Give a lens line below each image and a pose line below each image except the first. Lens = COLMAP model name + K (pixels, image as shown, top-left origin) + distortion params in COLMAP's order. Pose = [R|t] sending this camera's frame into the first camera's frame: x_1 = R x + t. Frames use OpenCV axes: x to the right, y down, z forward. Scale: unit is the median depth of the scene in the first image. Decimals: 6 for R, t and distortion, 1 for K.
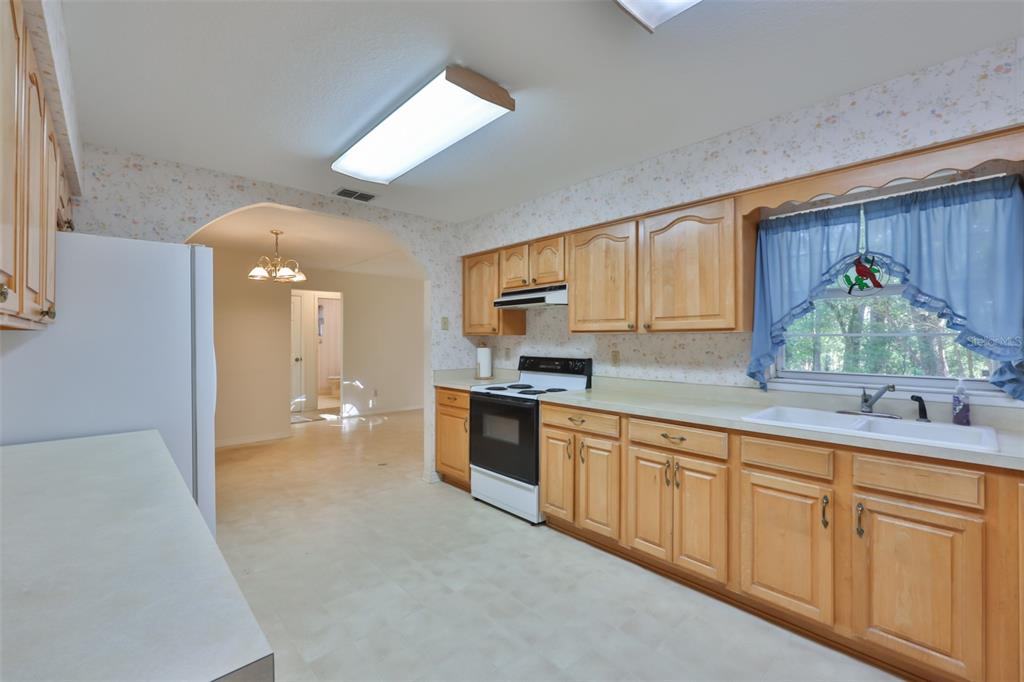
lens RADIAL K [[441.5, 0, 522.4], [0, 441.5, 339.6], [0, 0, 1]] dist [-0.000598, 0.000728]
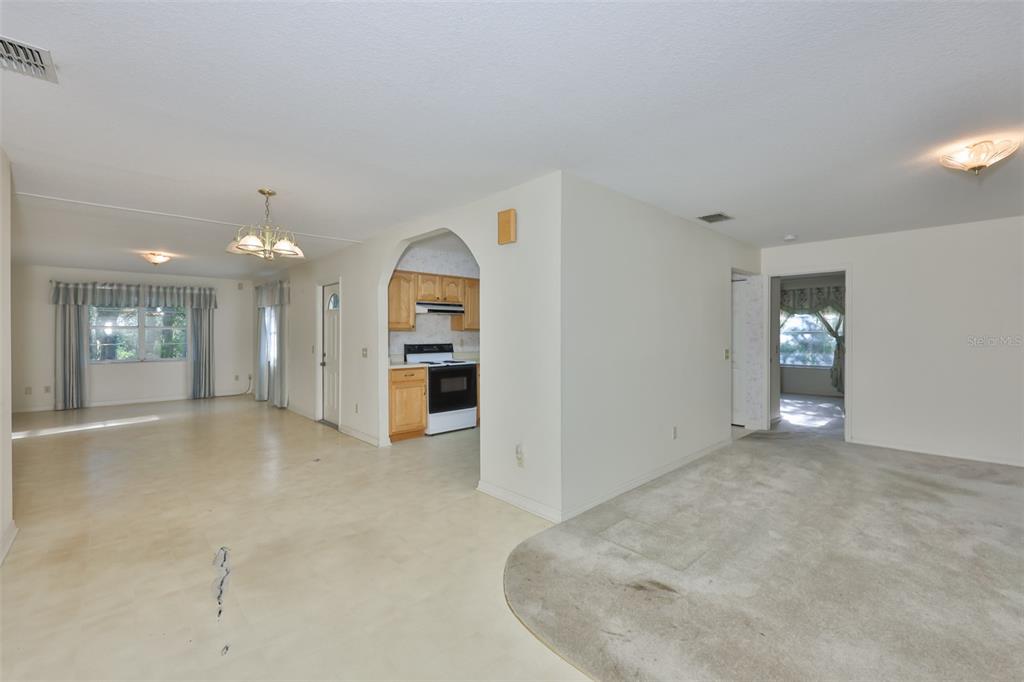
lens RADIAL K [[441.5, 0, 515.0], [0, 441.5, 336.8], [0, 0, 1]] dist [-0.000598, 0.000728]
pose [[0.005624, -0.009649, 0.999938, -1.815050], [-0.008374, 0.999918, 0.009696, -0.005864], [-0.999949, -0.008428, 0.005542, 0.759099]]
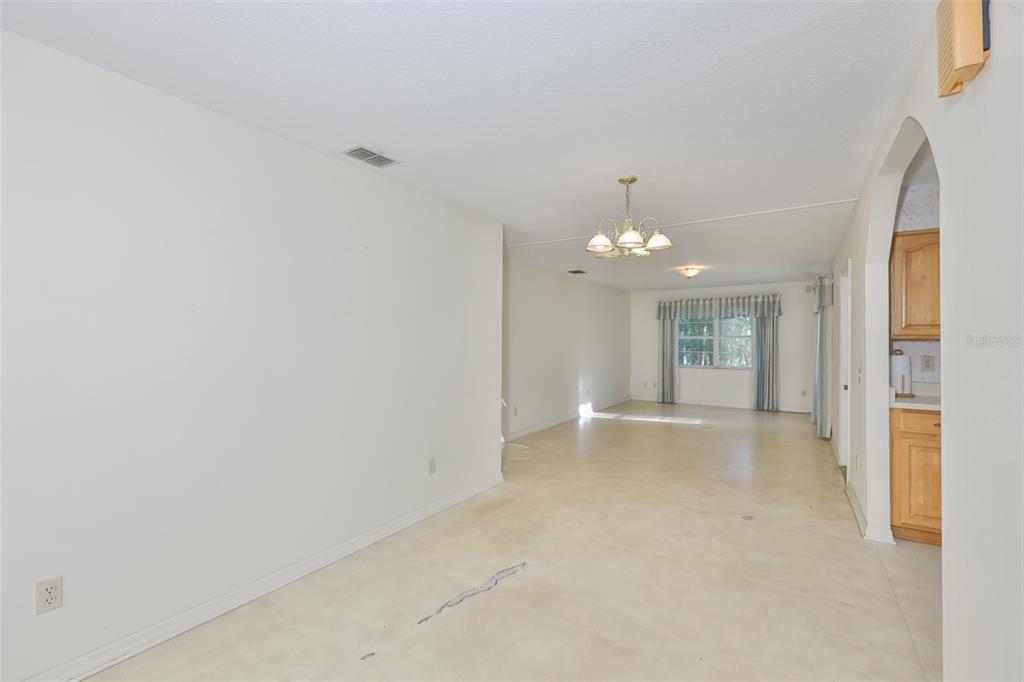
lens RADIAL K [[441.5, 0, 505.5], [0, 441.5, 336.1], [0, 0, 1]] dist [-0.000598, 0.000728]
pose [[0.973000, 0.004574, 0.230760, -1.210391], [-0.004211, 0.999989, -0.002069, -0.011053], [-0.230767, 0.001041, 0.973009, 0.529719]]
